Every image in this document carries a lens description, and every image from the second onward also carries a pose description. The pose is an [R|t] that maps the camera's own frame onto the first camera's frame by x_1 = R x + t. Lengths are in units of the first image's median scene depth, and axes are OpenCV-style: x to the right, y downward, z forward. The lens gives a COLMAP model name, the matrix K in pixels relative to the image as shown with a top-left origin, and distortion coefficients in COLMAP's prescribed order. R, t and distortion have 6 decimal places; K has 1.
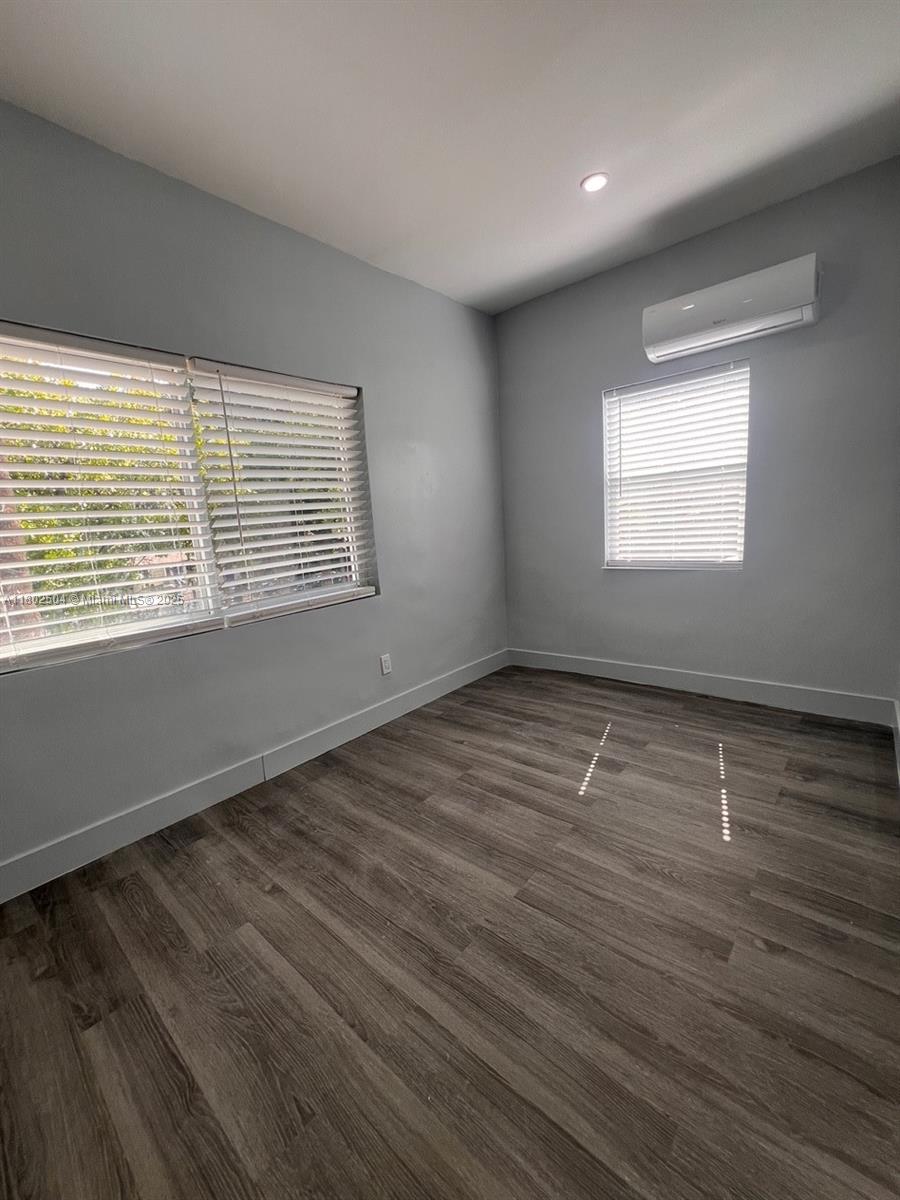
lens RADIAL K [[492.9, 0, 445.9], [0, 492.9, 599.3], [0, 0, 1]] dist [0.000276, 0.000300]
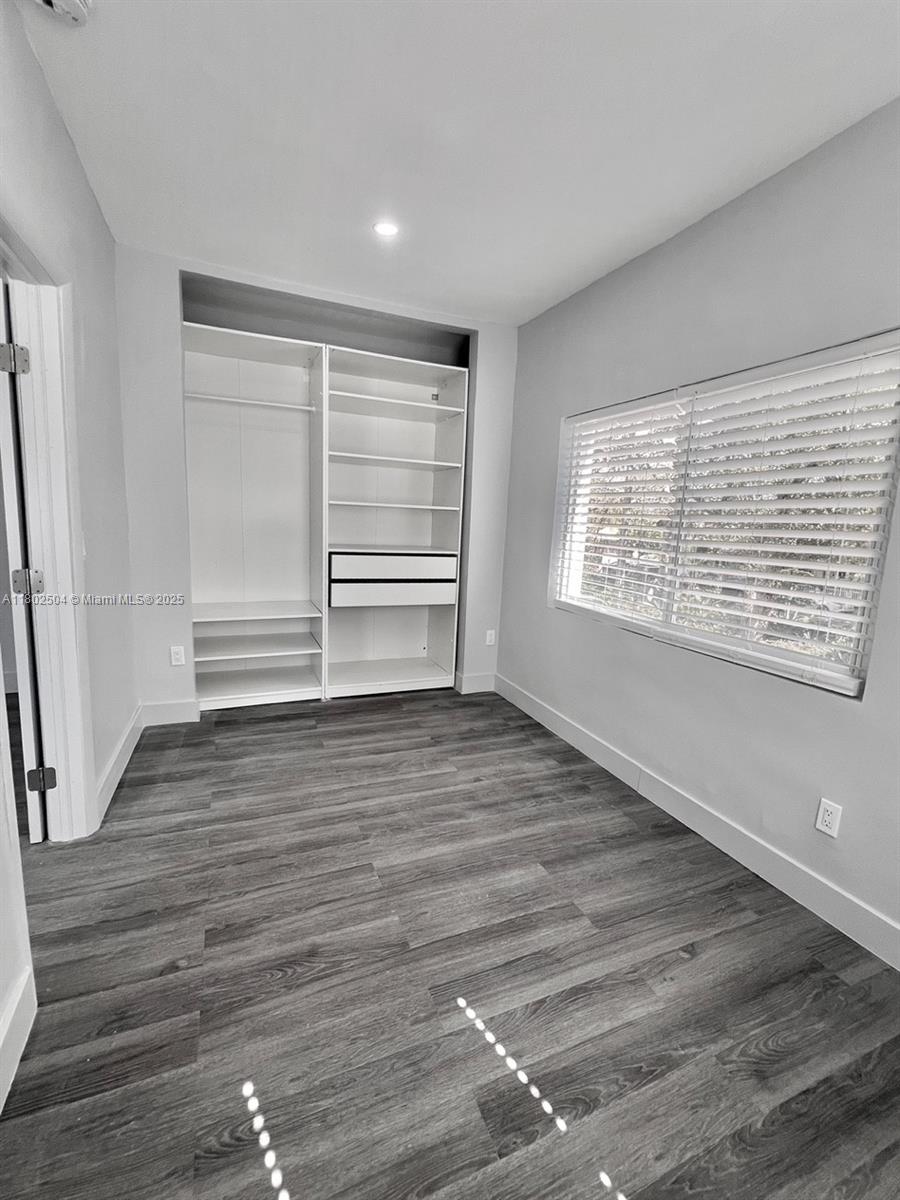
lens RADIAL K [[492.9, 0, 442.3], [0, 492.9, 596.4], [0, 0, 1]] dist [0.000276, 0.000300]
pose [[-0.435117, 0.190626, -0.879963, 0.816791], [-0.155290, 0.946796, 0.281891, -0.313341], [0.886881, 0.259305, -0.382365, 1.176953]]
